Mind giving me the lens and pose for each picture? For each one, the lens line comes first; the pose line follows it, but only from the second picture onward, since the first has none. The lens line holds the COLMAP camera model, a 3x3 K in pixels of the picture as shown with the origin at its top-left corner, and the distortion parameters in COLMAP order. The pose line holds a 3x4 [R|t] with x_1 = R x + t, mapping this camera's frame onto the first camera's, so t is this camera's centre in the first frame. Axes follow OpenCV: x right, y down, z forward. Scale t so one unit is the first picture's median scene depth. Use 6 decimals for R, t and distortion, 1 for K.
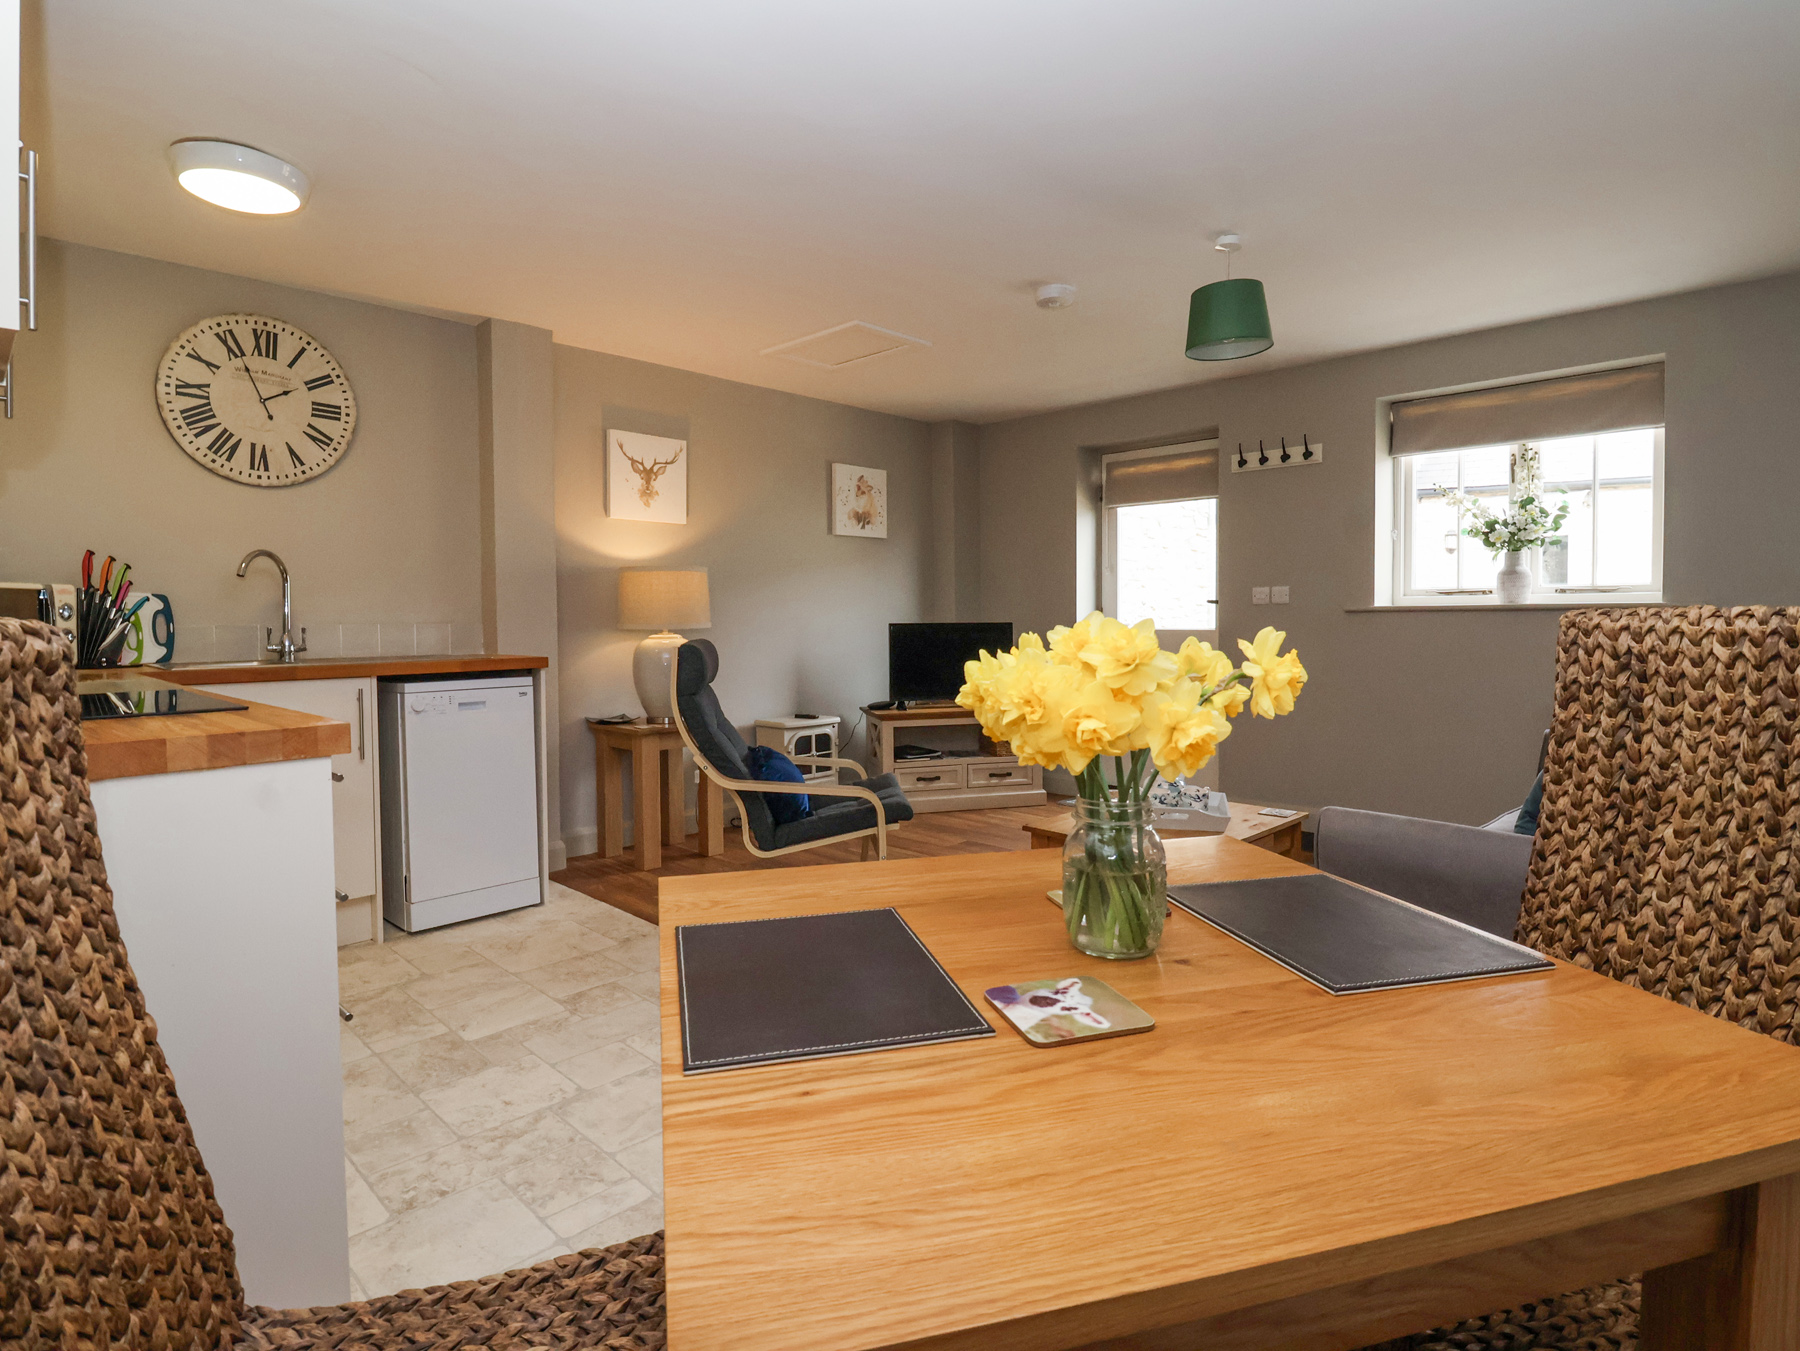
lens RADIAL K [[935.4, 0, 894.9], [0, 935.4, 649.0], [0, 0, 1]] dist [-0.002679, -0.010111]
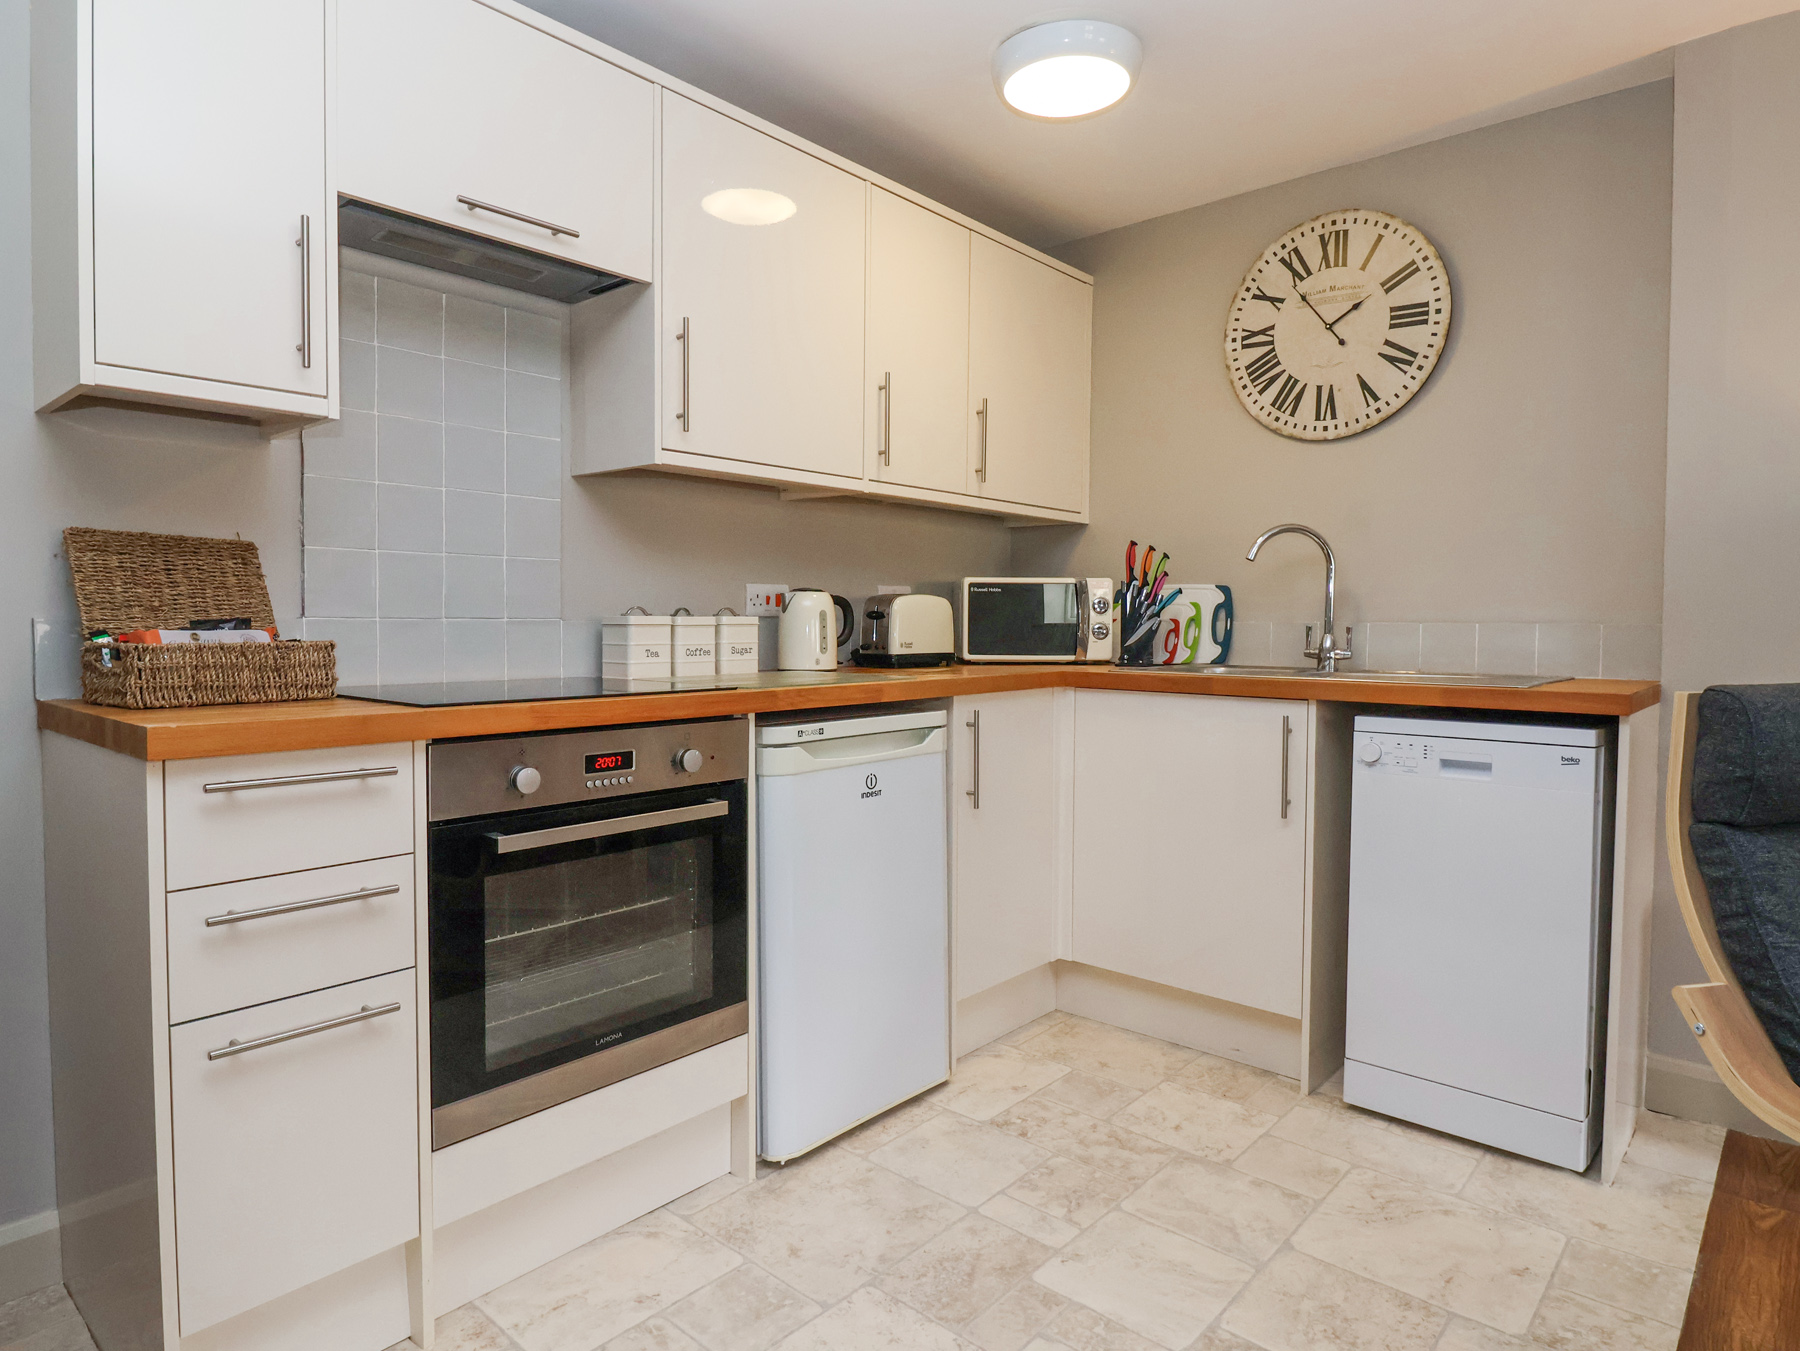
lens RADIAL K [[1052.8, 0, 898.3], [0, 1052.8, 651.9], [0, 0, 1]] dist [-0.002279, -0.004325]
pose [[0.047198, 0.040783, -0.998053, 0.134264], [-0.036289, 0.998577, 0.039089, -0.017787], [0.998226, 0.034373, 0.048610, 0.484955]]
